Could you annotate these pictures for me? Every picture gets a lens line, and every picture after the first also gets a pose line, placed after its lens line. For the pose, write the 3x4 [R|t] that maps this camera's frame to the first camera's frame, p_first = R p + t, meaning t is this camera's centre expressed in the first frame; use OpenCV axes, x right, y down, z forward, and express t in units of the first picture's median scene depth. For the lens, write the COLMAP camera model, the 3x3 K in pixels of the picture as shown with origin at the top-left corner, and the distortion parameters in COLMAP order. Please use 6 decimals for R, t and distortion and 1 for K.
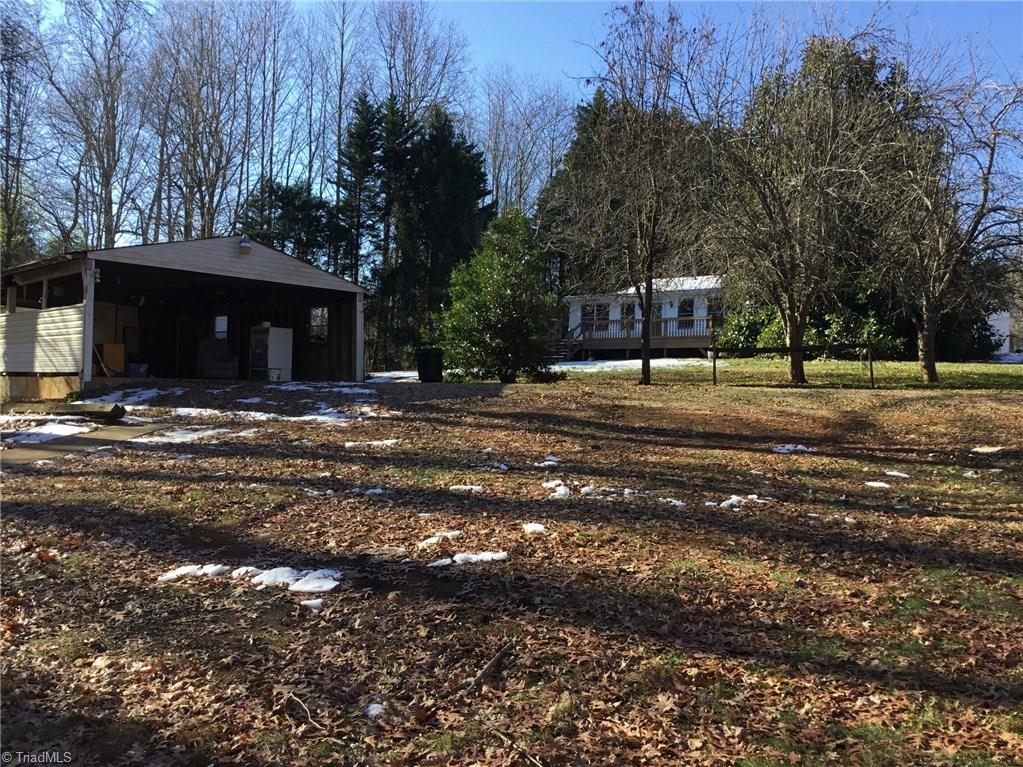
lens RADIAL K [[921.5, 0, 512.8], [0, 921.5, 385.2], [0, 0, 1]] dist [0.019604, -0.031688]
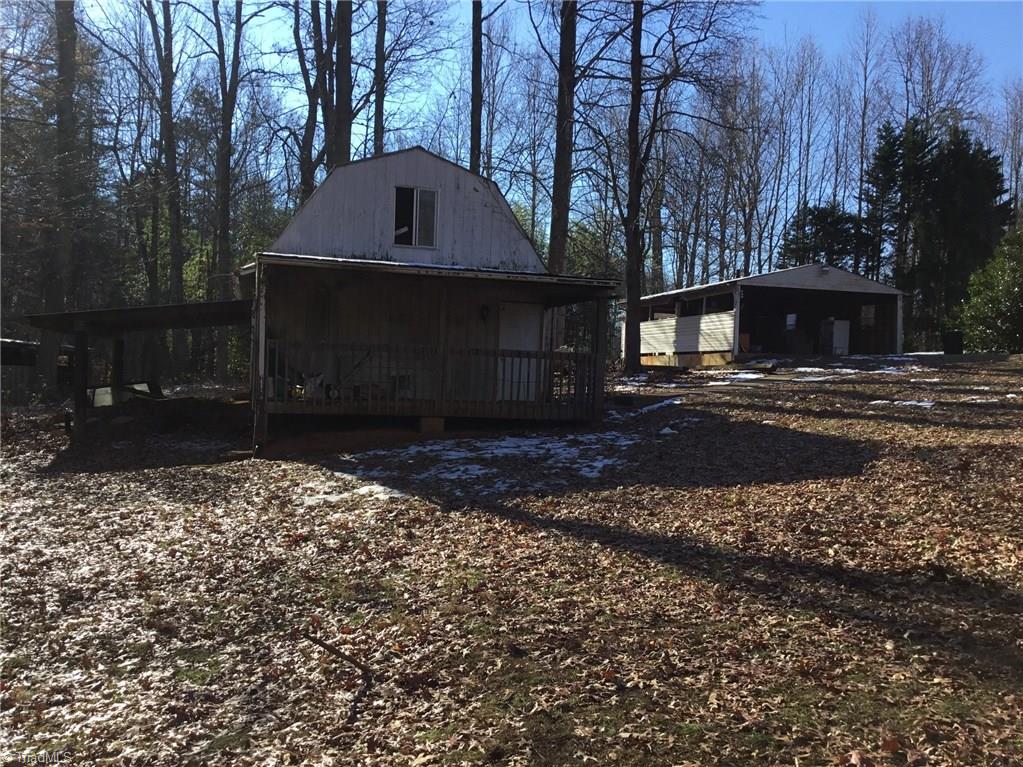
lens RADIAL K [[921.5, 0, 512.0], [0, 921.5, 392.1], [0, 0, 1]] dist [0.019604, -0.031688]
pose [[0.867434, 0.006425, -0.497511, 0.026994], [0.000542, 0.999904, 0.013858, 0.030562], [0.497552, -0.012291, 0.867347, -0.529346]]
